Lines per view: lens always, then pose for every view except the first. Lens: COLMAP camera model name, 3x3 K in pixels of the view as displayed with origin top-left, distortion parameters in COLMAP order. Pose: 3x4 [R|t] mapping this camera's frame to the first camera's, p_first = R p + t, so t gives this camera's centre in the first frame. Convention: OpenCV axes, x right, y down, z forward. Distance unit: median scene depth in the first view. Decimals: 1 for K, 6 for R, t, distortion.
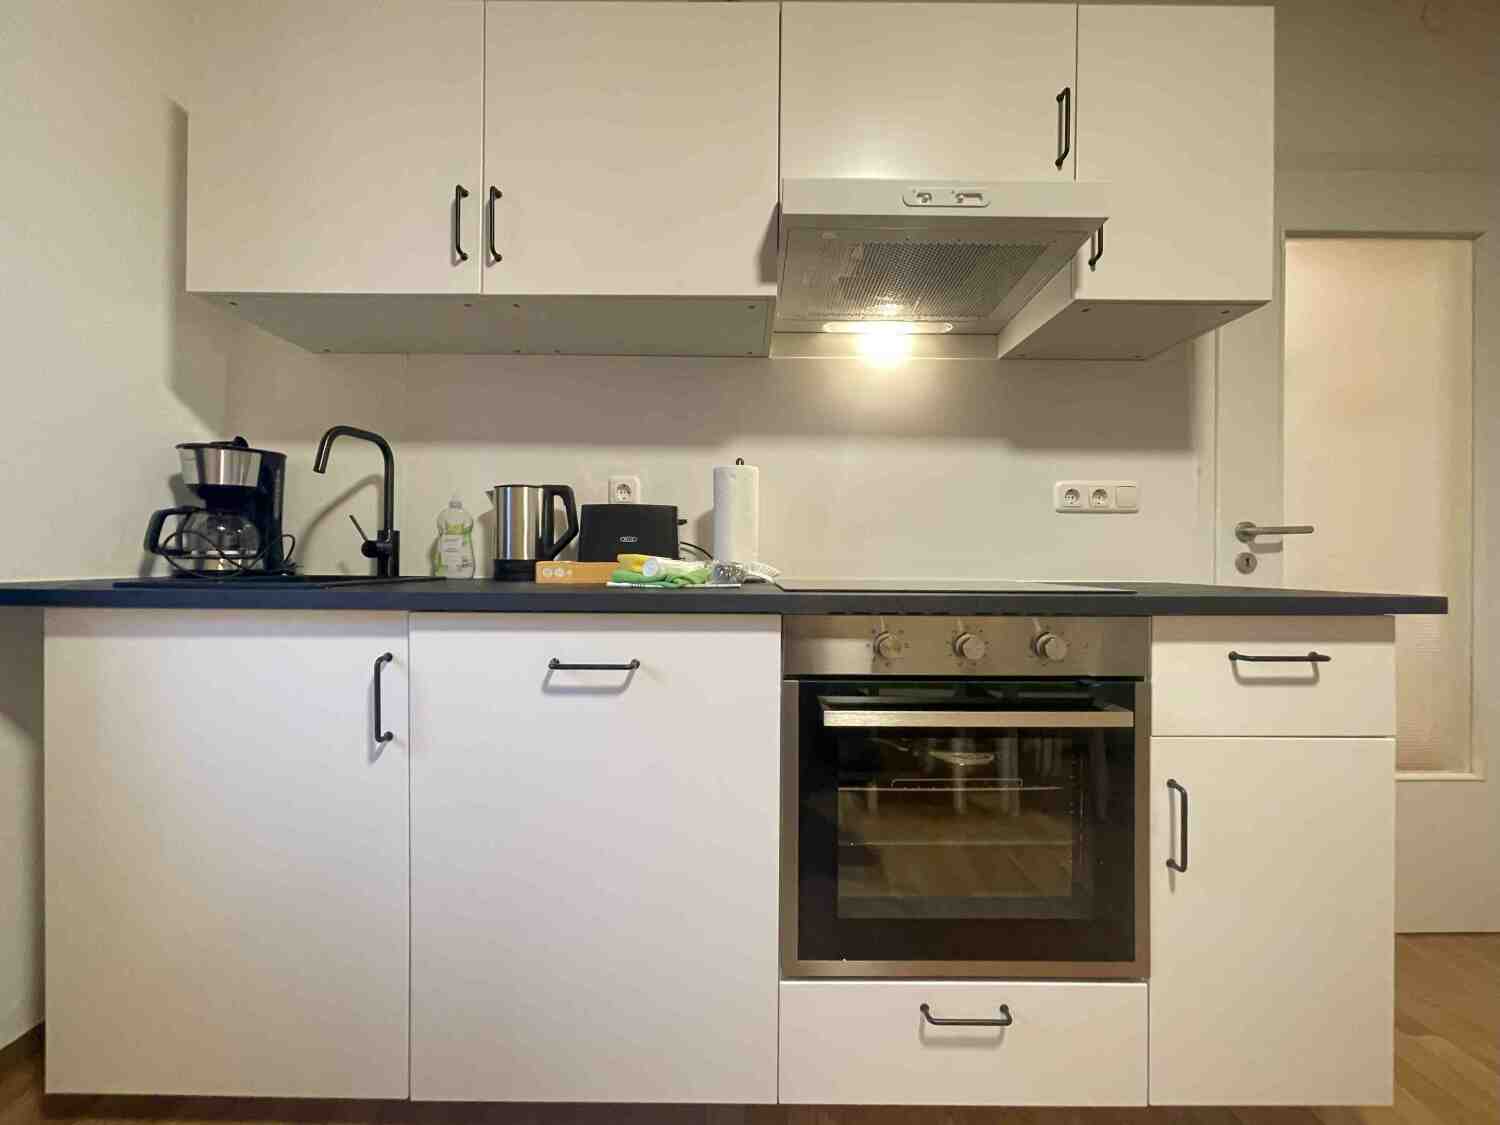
lens RADIAL K [[605.1, 0, 749.1], [0, 605.1, 554.2], [0, 0, 1]] dist [-0.001570, -0.000611]
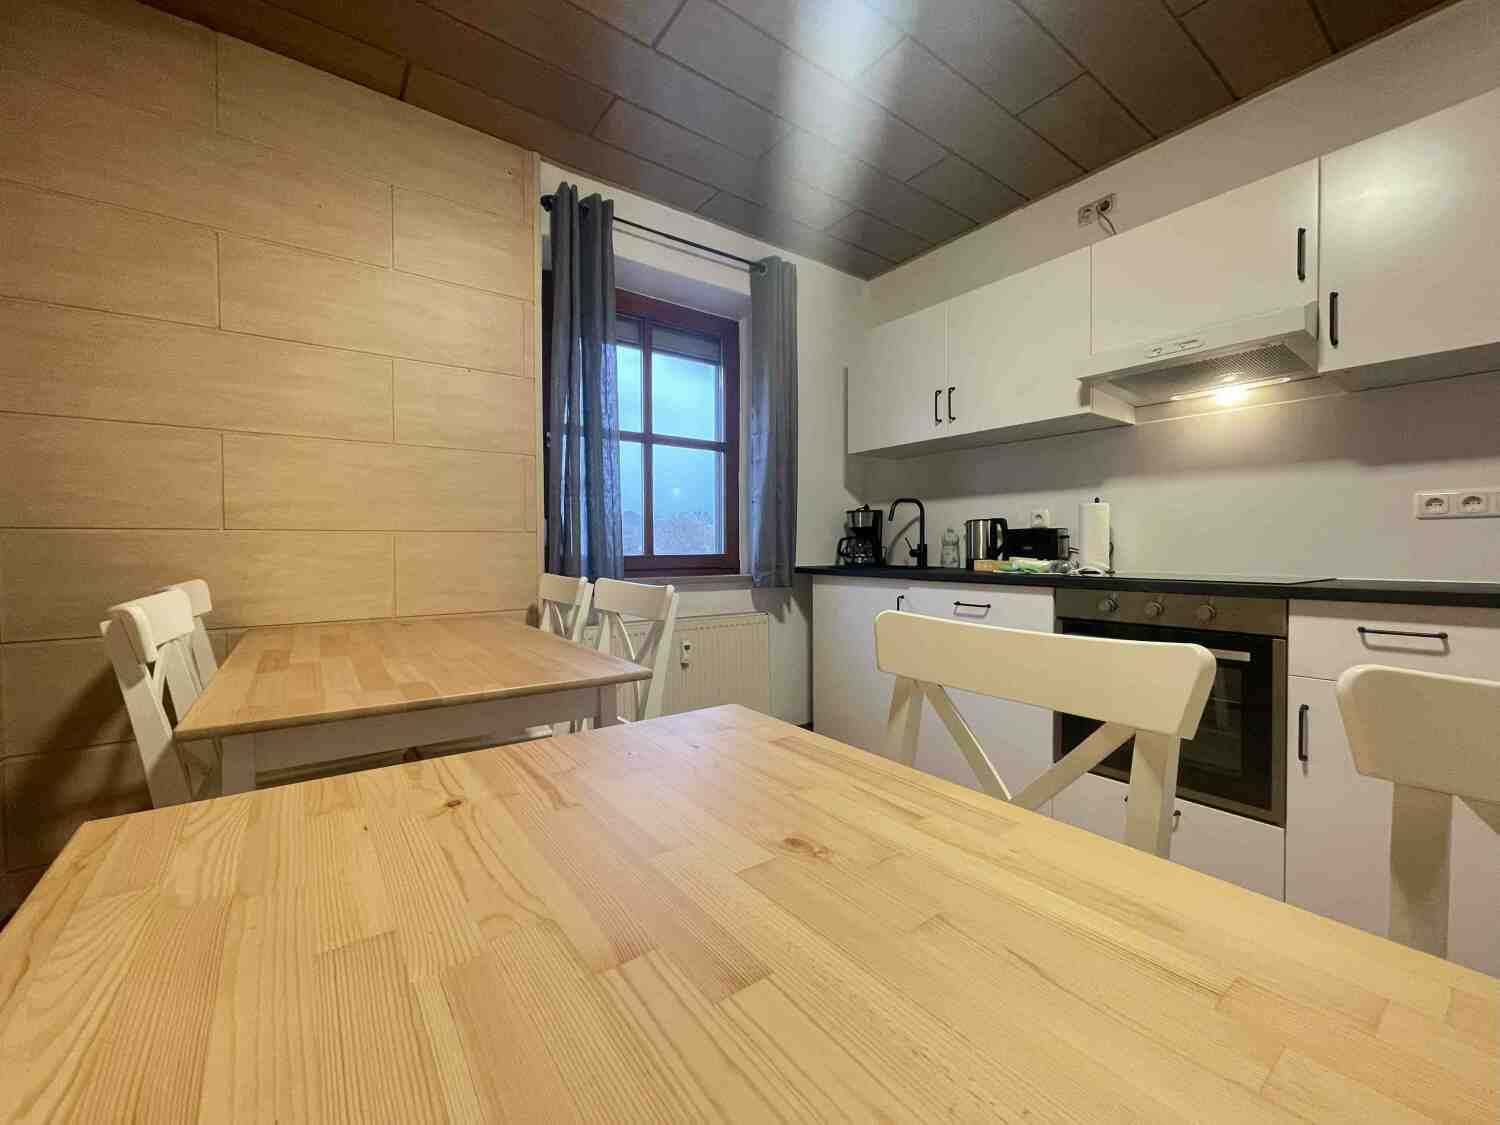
lens RADIAL K [[605.1, 0, 747.8], [0, 605.1, 557.6], [0, 0, 1]] dist [-0.001570, -0.000611]
pose [[0.592964, 0.005872, -0.805208, 0.770120], [0.007660, 0.999887, 0.012933, -0.026277], [0.805193, -0.013837, 0.592852, -0.756706]]
